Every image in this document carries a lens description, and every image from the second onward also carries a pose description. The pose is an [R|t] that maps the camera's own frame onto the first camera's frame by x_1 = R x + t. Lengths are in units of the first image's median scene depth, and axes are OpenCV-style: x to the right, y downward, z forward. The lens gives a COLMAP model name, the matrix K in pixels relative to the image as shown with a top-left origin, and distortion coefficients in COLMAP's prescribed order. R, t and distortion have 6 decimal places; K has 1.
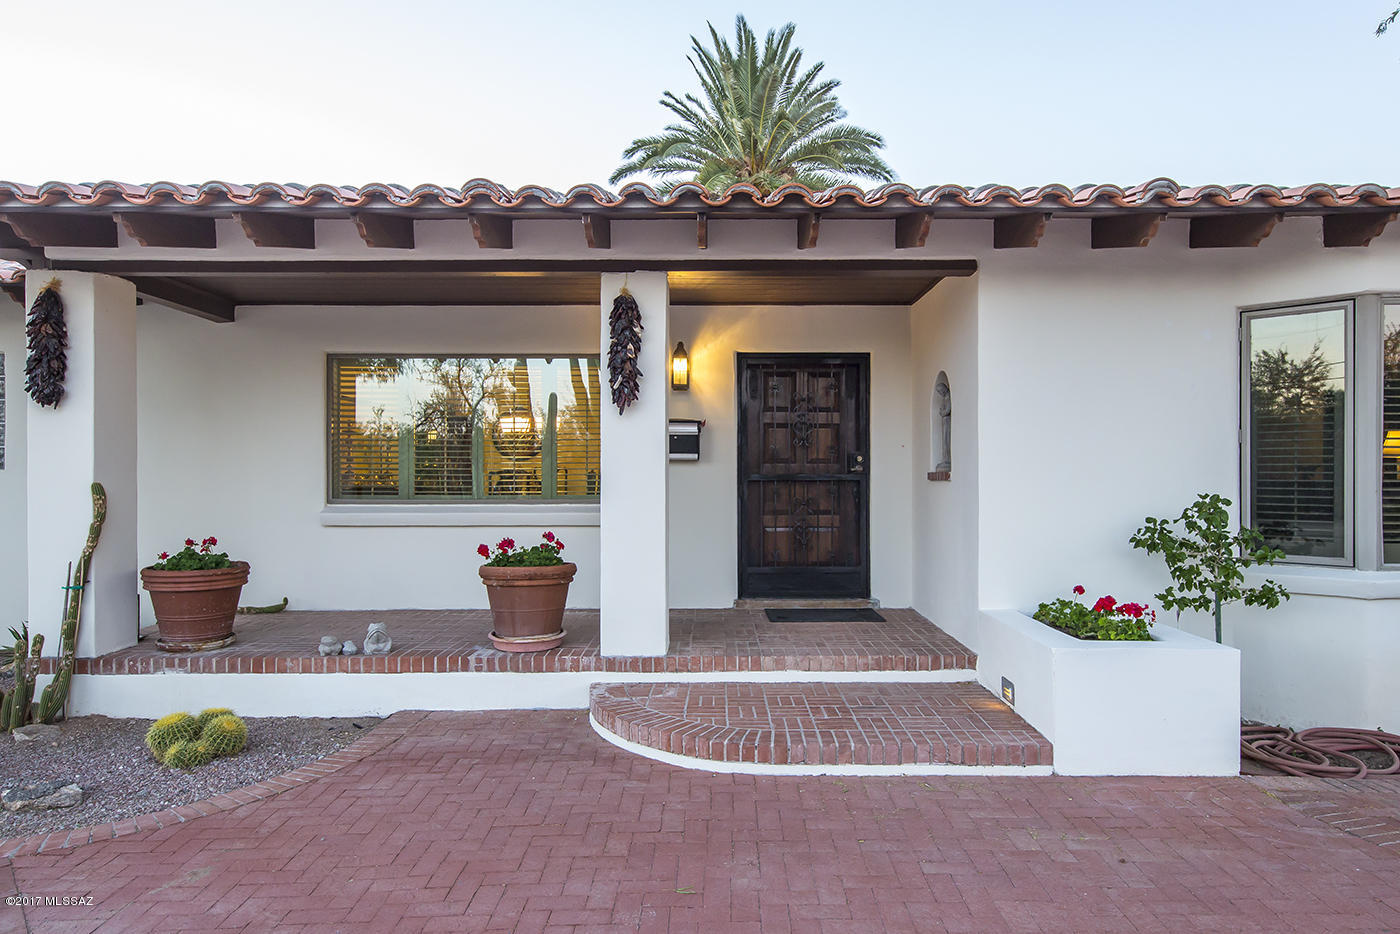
lens RADIAL K [[861.8, 0, 700.1], [0, 861.8, 449.4], [0, 0, 1]] dist [0.015397, -0.002023]
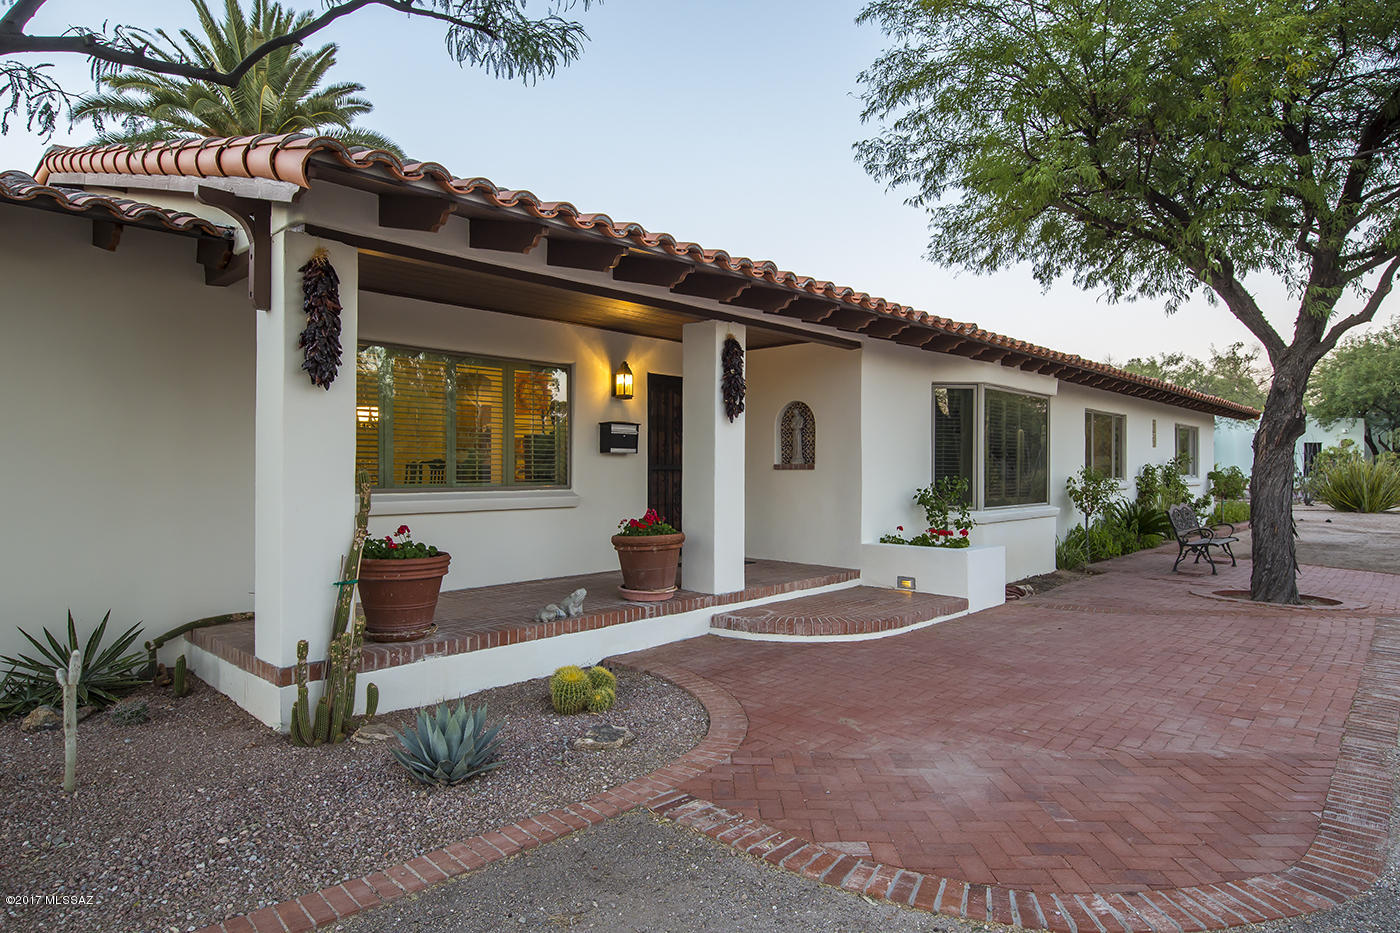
lens RADIAL K [[824.8, 0, 700.0], [0, 824.8, 466.5], [0, 0, 1]] dist [0.011278, -0.000907]
pose [[0.673279, 0.004847, 0.739373, -1.111138], [-0.028038, 0.999427, 0.018979, 0.007342], [-0.738857, -0.033509, 0.673029, 0.128698]]
